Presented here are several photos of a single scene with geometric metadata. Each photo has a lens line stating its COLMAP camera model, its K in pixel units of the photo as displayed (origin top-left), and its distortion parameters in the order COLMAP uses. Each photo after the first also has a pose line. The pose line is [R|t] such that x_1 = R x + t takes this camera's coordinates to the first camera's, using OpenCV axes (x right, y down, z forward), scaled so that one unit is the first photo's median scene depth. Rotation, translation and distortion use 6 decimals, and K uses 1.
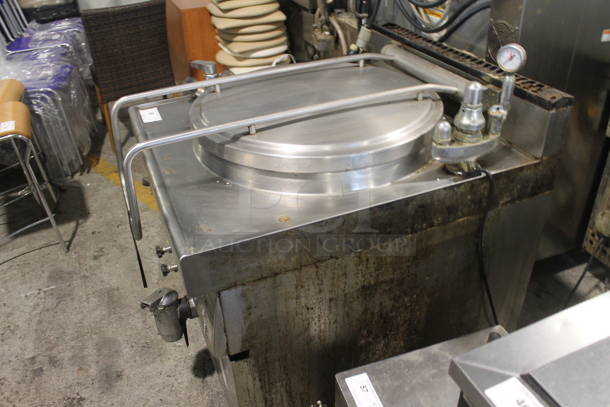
lens RADIAL K [[518.9, 0, 305.0], [0, 518.9, 203.5], [0, 0, 1]] dist [-0.105630, 0.010815]
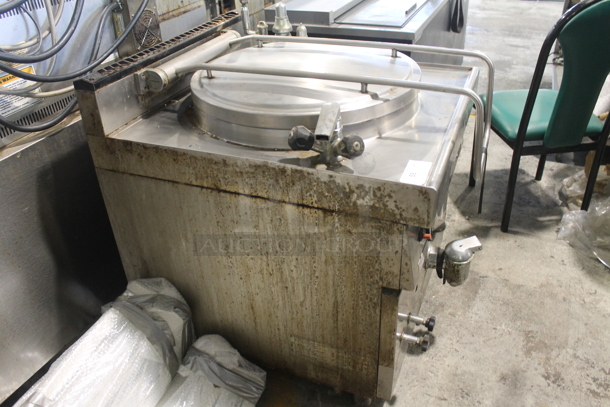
lens RADIAL K [[518.9, 0, 305.0], [0, 518.9, 203.5], [0, 0, 1]] dist [-0.105630, 0.010815]
pose [[-0.701379, -0.315314, 0.639253, -0.750979], [0.443116, 0.509594, 0.737538, -0.839629], [-0.558316, 0.800557, -0.217698, 1.425232]]
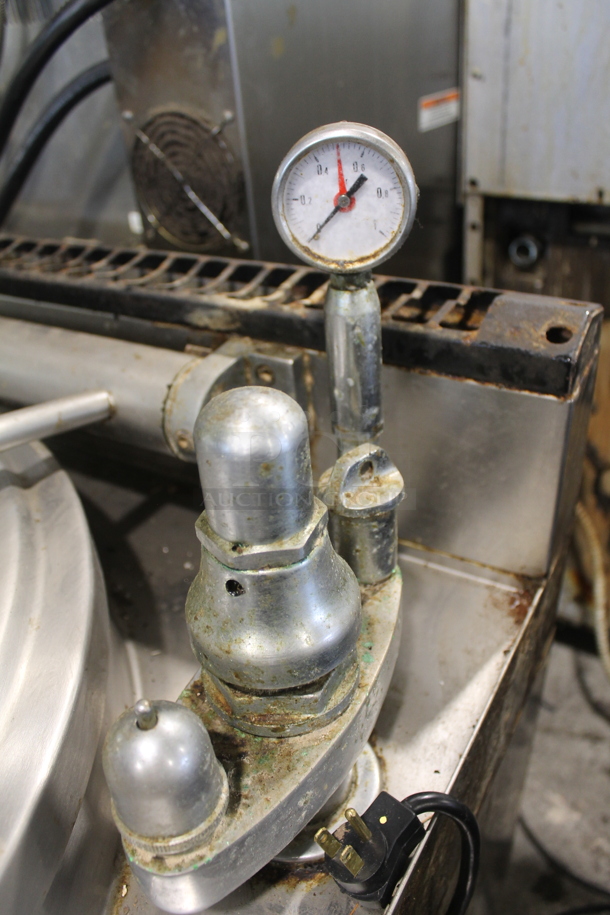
lens RADIAL K [[778.3, 0, 305.0], [0, 778.3, 457.5], [0, 0, 1]] dist [-0.105630, 0.010815]
pose [[0.806212, -0.342914, 0.482112, 0.181353], [0.356215, 0.931983, 0.067214, -0.180085], [-0.472369, 0.117546, 0.873528, 0.621895]]
